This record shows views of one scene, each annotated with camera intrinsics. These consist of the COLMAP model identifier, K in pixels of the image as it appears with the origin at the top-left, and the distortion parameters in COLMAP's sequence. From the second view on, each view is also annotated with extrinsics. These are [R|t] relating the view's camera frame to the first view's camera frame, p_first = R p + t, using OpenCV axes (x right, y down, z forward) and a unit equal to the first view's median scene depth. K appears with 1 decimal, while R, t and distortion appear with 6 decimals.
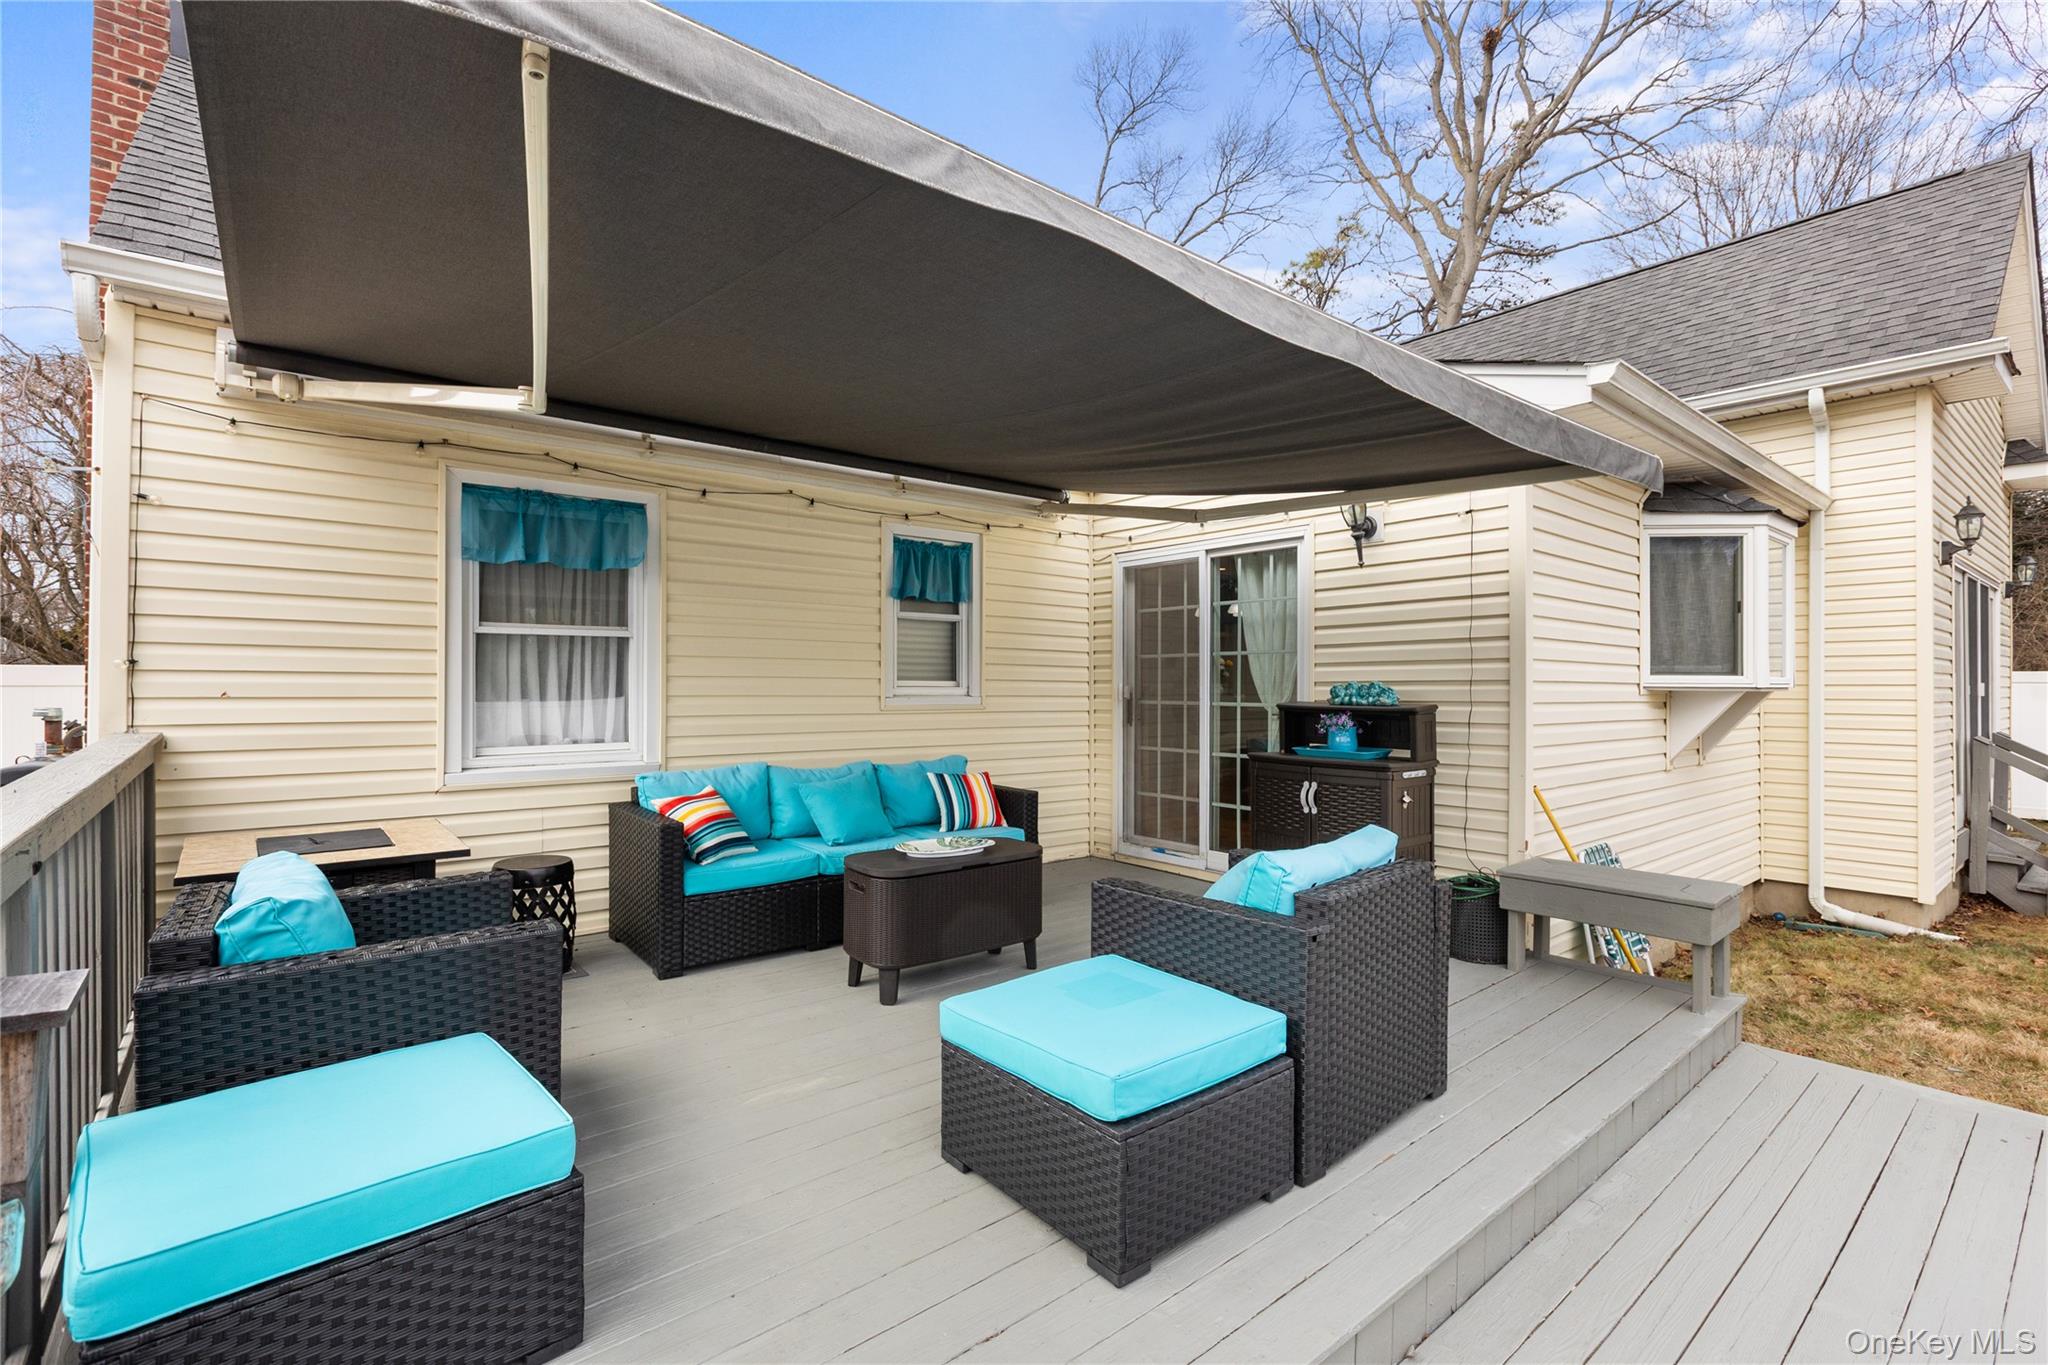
lens RADIAL K [[932.7, 0, 1018.1], [0, 932.7, 673.6], [0, 0, 1]] dist [0.002490, -0.000113]
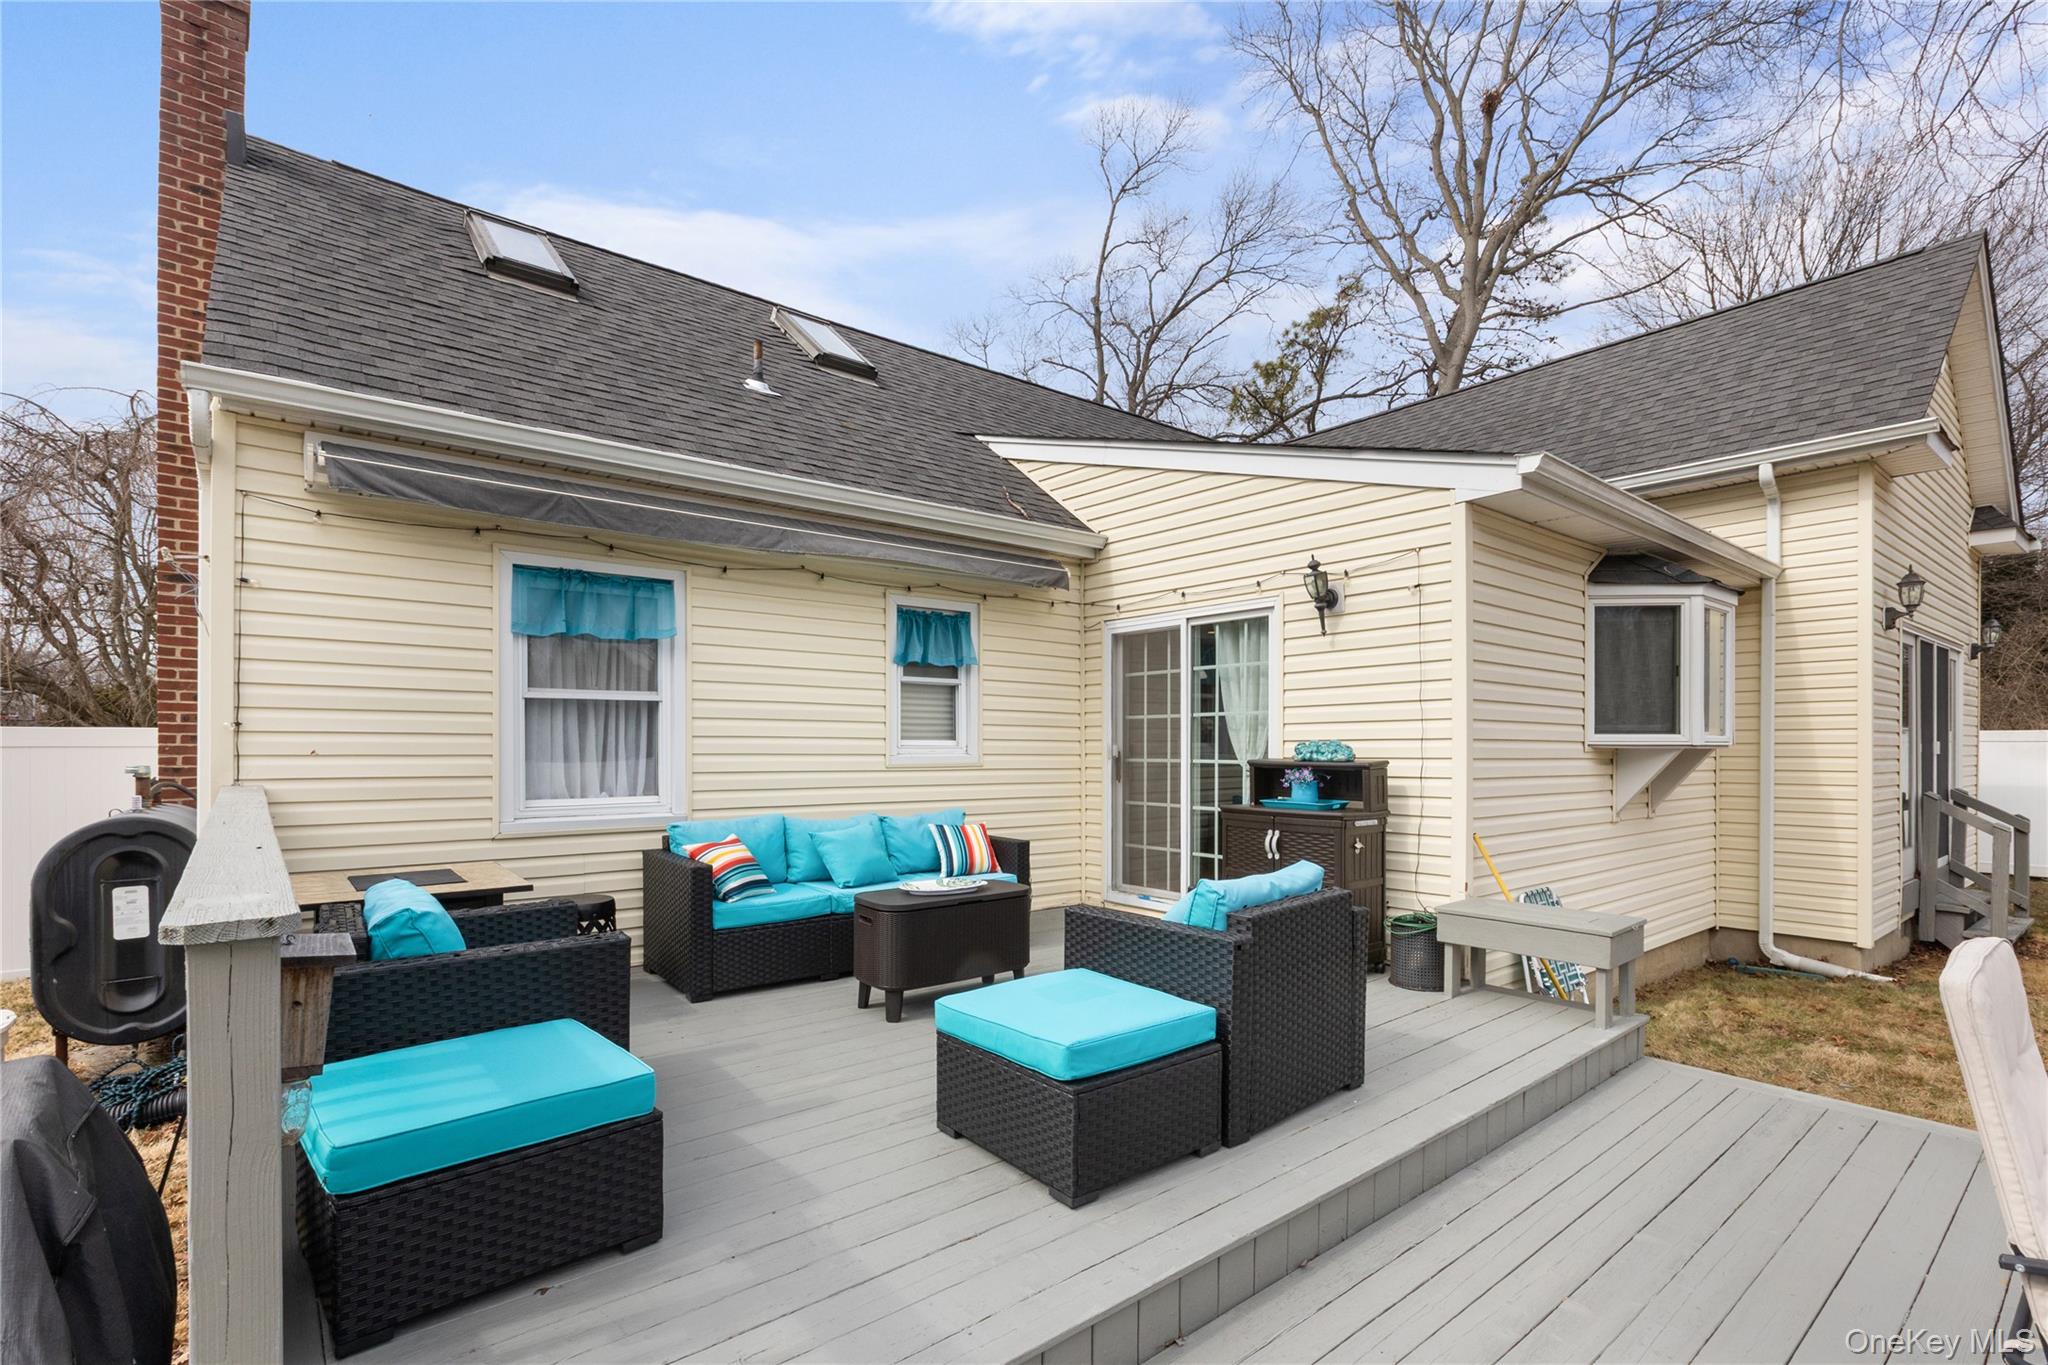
lens RADIAL K [[948.8, 0, 1022.0], [0, 948.8, 744.8], [0, 0, 1]] dist [0.001812, 0.000262]
pose [[0.999992, -0.001733, -0.003536, 0.015512], [0.001770, 0.999944, 0.010453, 0.001611], [0.003518, -0.010459, 0.999939, -0.106327]]
